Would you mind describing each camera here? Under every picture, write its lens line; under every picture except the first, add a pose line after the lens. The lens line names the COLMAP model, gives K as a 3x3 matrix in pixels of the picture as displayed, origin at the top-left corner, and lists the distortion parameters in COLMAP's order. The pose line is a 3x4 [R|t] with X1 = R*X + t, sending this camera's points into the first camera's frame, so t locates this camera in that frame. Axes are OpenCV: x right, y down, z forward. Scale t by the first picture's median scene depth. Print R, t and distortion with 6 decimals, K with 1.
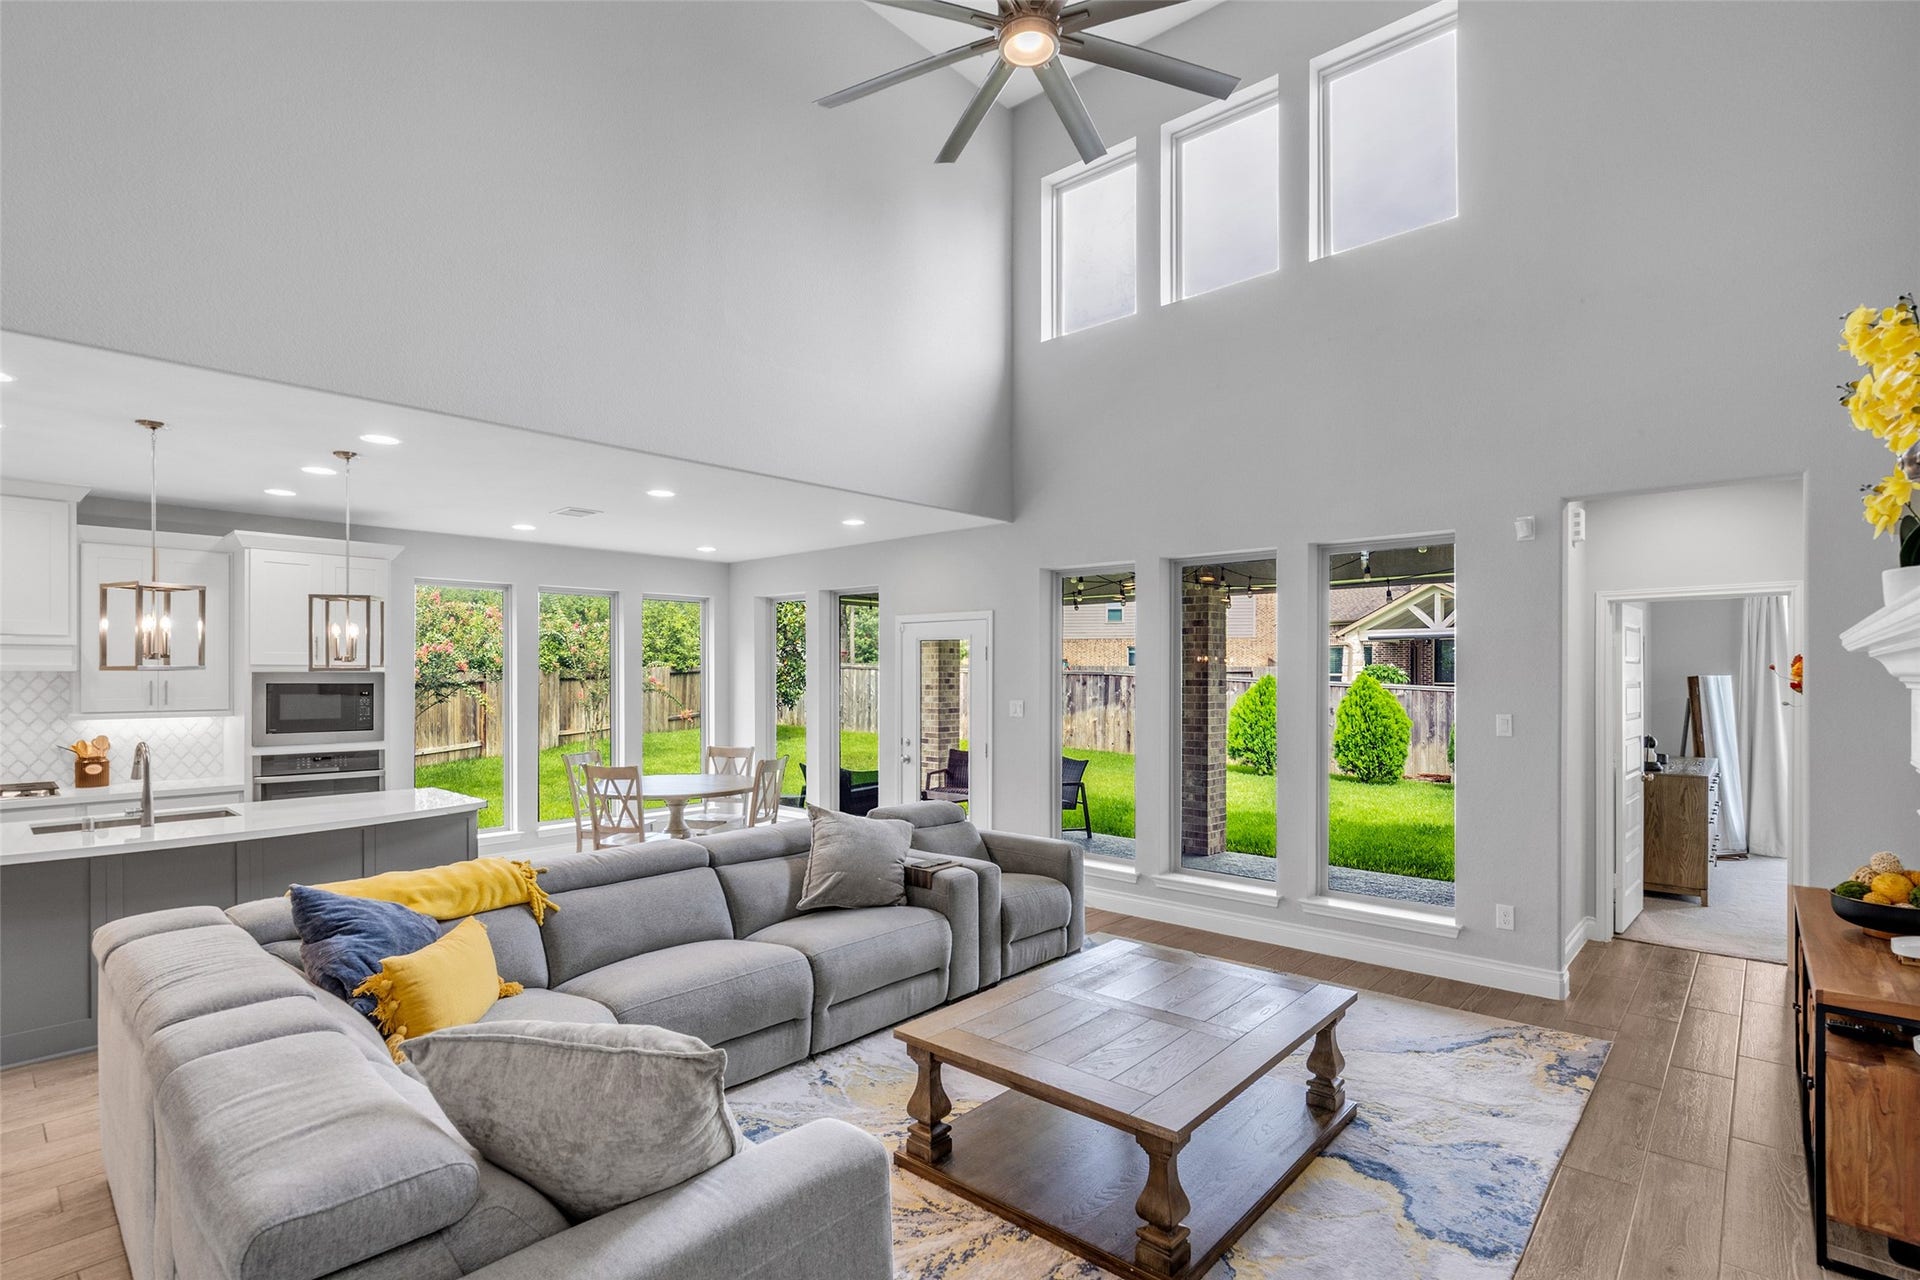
lens RADIAL K [[910.6, 0, 965.0], [0, 910.6, 672.5], [0, 0, 1]] dist [-0.003058, 0.000282]
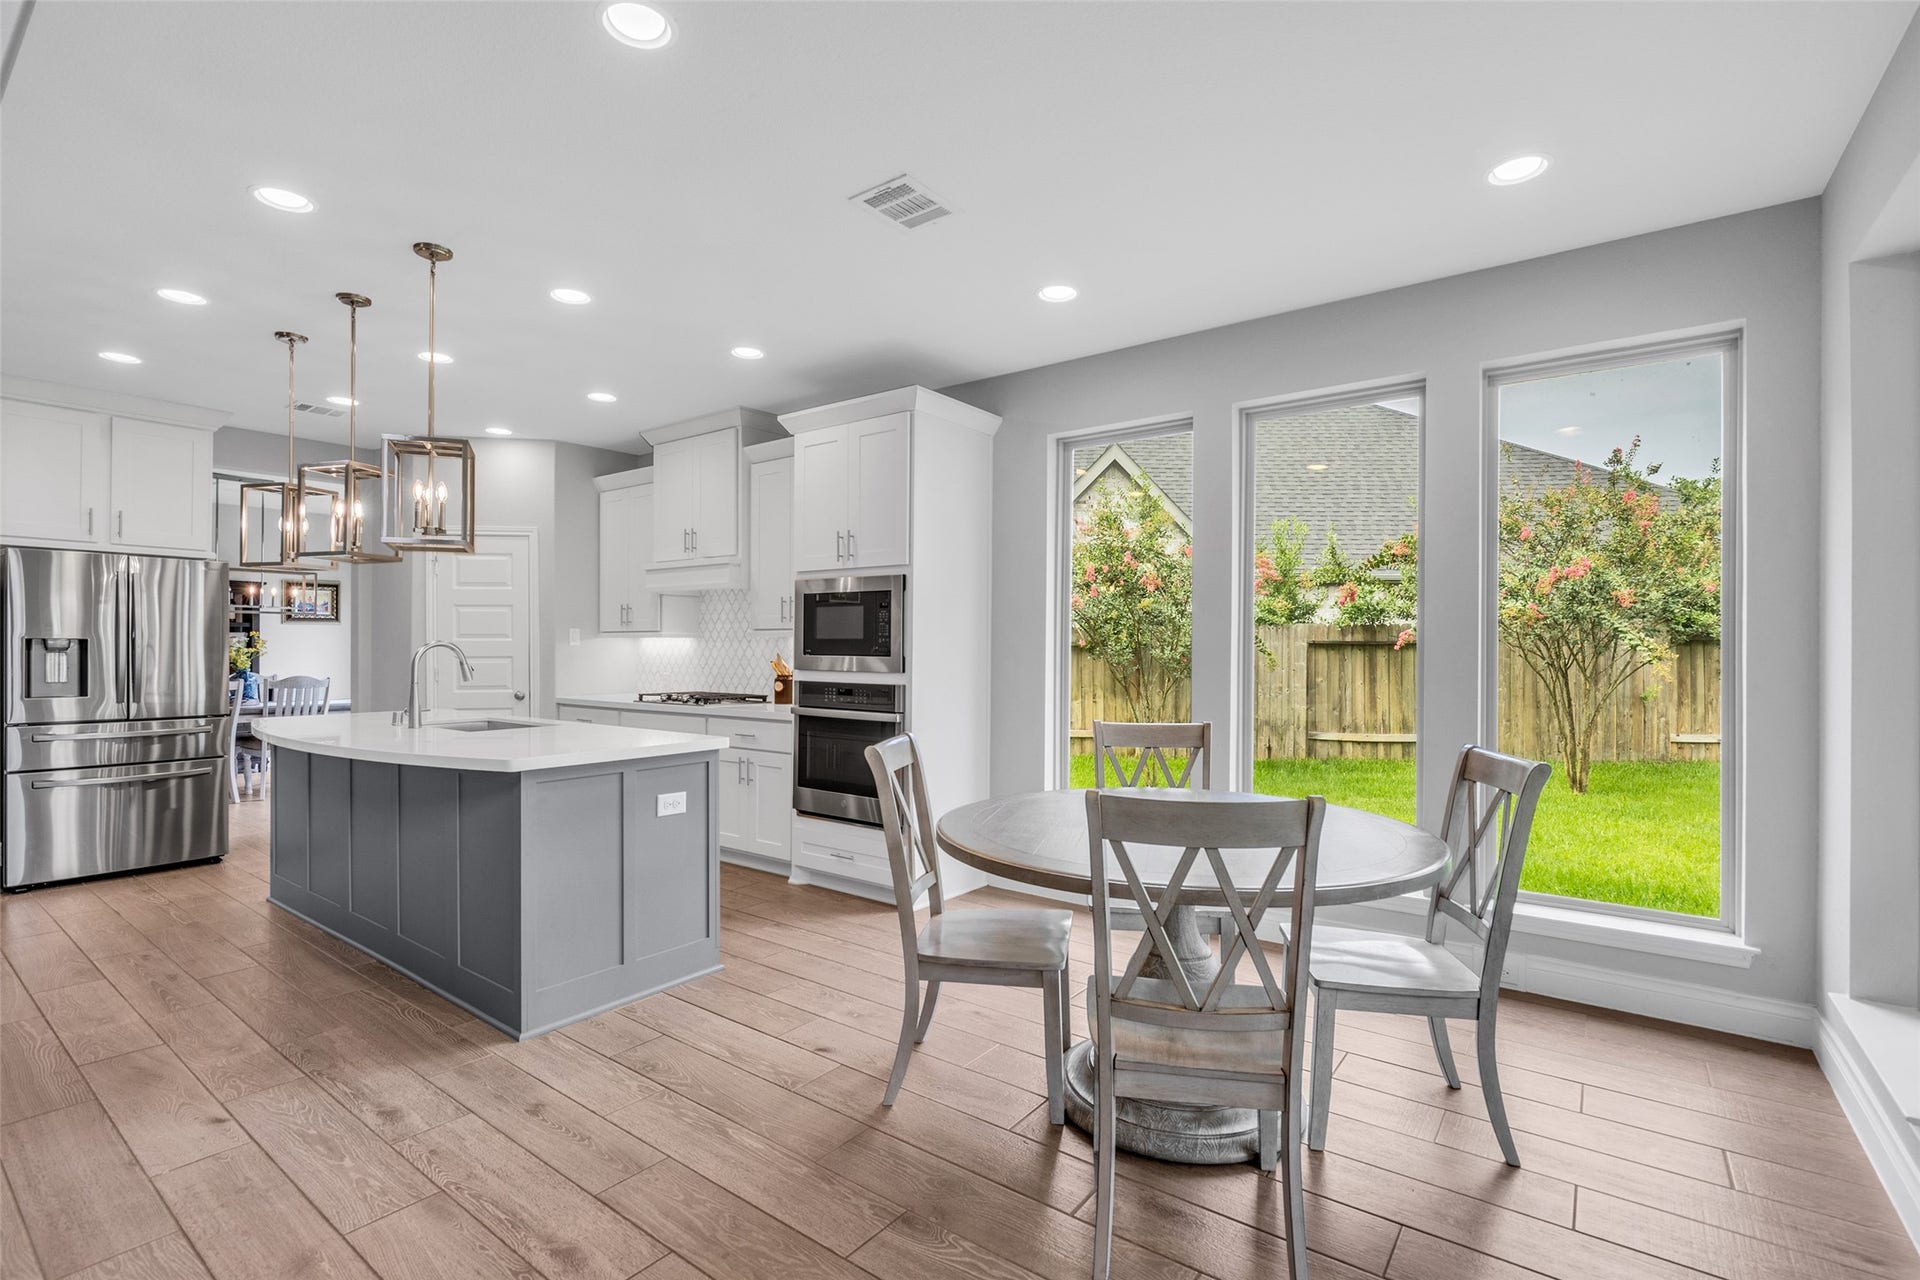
lens RADIAL K [[878.2, 0, 948.7], [0, 878.2, 648.2], [0, 0, 1]] dist [-0.009390, 0.000543]
pose [[0.067493, -0.003584, -0.997713, 0.041380], [-0.000393, 0.999993, -0.003619, 0.063183], [0.997720, 0.000636, 0.067491, 1.060905]]
